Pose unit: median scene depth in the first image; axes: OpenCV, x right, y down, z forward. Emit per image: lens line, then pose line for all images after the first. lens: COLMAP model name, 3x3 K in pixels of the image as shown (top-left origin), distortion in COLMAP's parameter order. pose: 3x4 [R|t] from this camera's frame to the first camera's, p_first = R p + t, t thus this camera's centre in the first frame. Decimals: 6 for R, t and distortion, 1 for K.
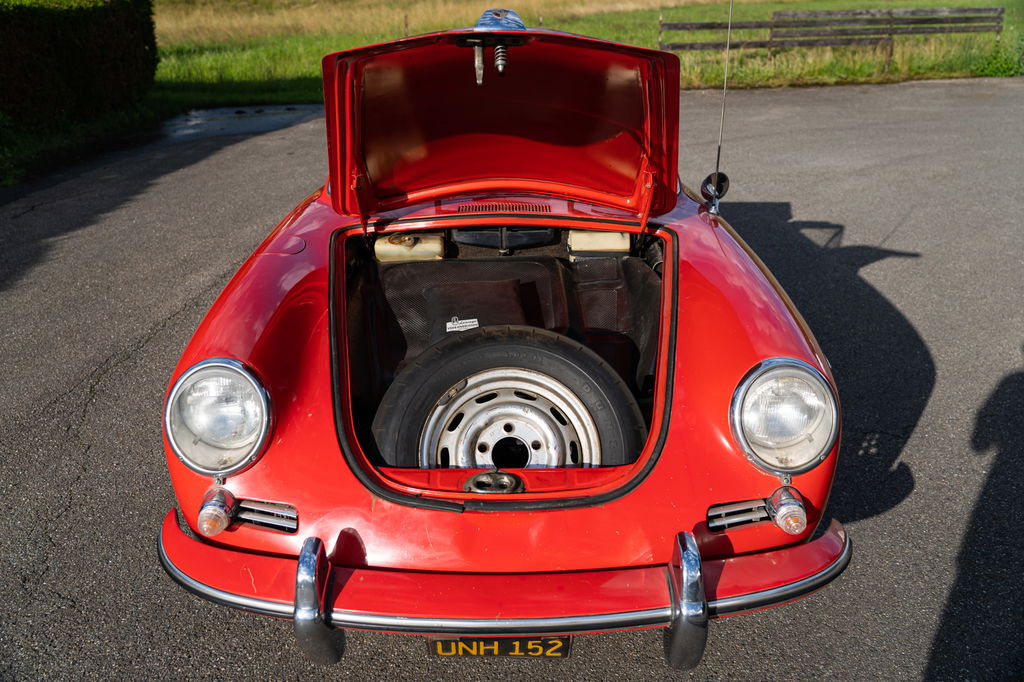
lens RADIAL K [[864.6, 0, 512.0], [0, 864.6, 341.0], [0, 0, 1]] dist [0.008999, -0.000445]
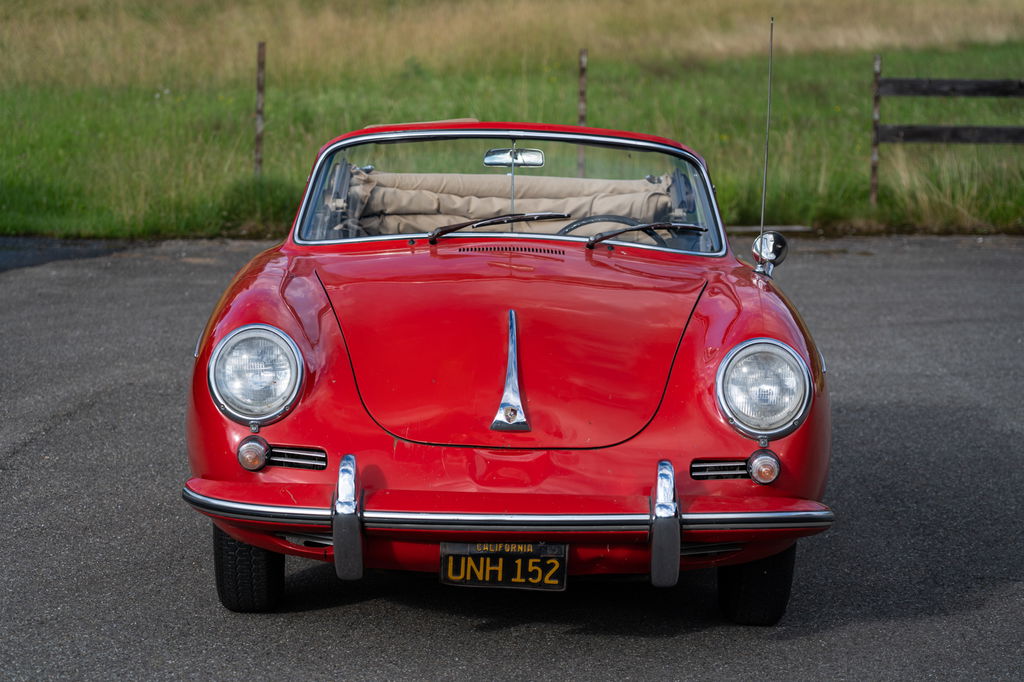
lens RADIAL K [[3097.8, 0, 512.0], [0, 3097.8, 341.0], [0, 0, 1]] dist [0.068779, 0.672493]
pose [[0.999561, 0.029328, 0.004129, -0.004992], [-0.027194, 0.964046, -0.264338, 0.197464], [-0.011733, 0.264110, 0.964421, -0.517102]]
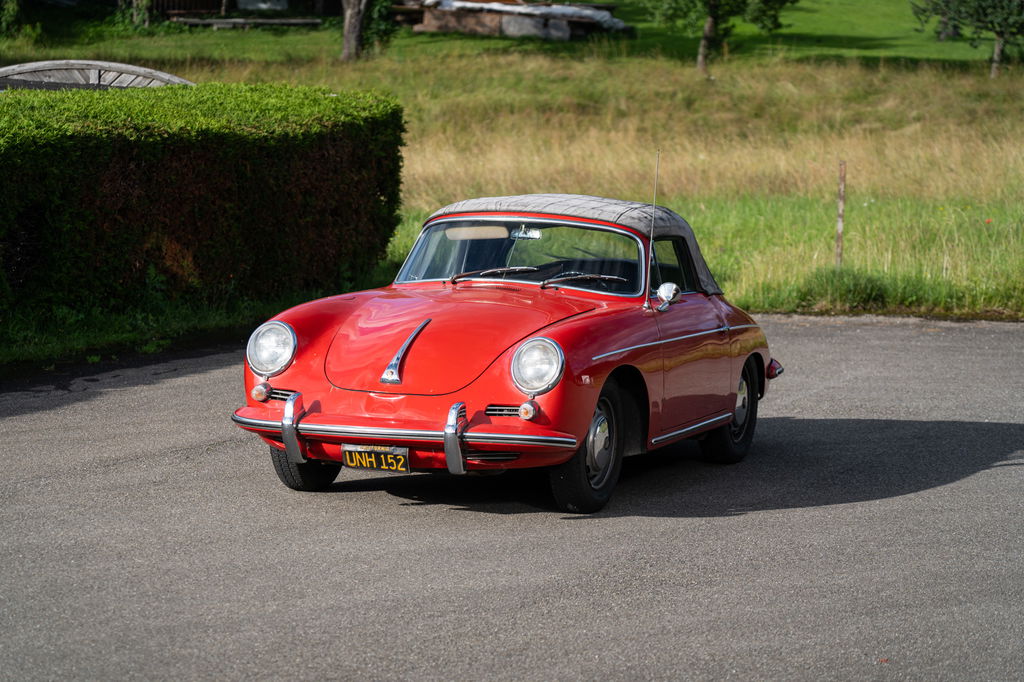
lens RADIAL K [[3111.0, 0, 512.0], [0, 3111.0, 341.0], [0, 0, 1]] dist [0.119401, -0.825190]
pose [[0.928112, 0.057092, -0.367897, 0.504908], [-0.162918, 0.950817, -0.263448, 0.336067], [0.334761, 0.304446, 0.891766, -0.935641]]
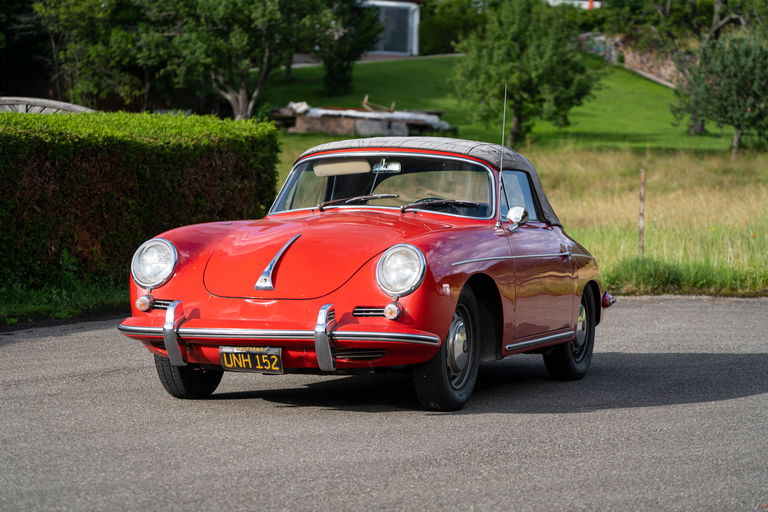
lens RADIAL K [[2323.3, 0, 384.0], [0, 2323.3, 256.0], [0, 0, 1]] dist [0.068779, 0.672493]
pose [[0.931678, 0.022991, -0.362557, 0.412168], [-0.146587, 0.936935, -0.317276, 0.328082], [0.332398, 0.348746, 0.876292, -0.698657]]
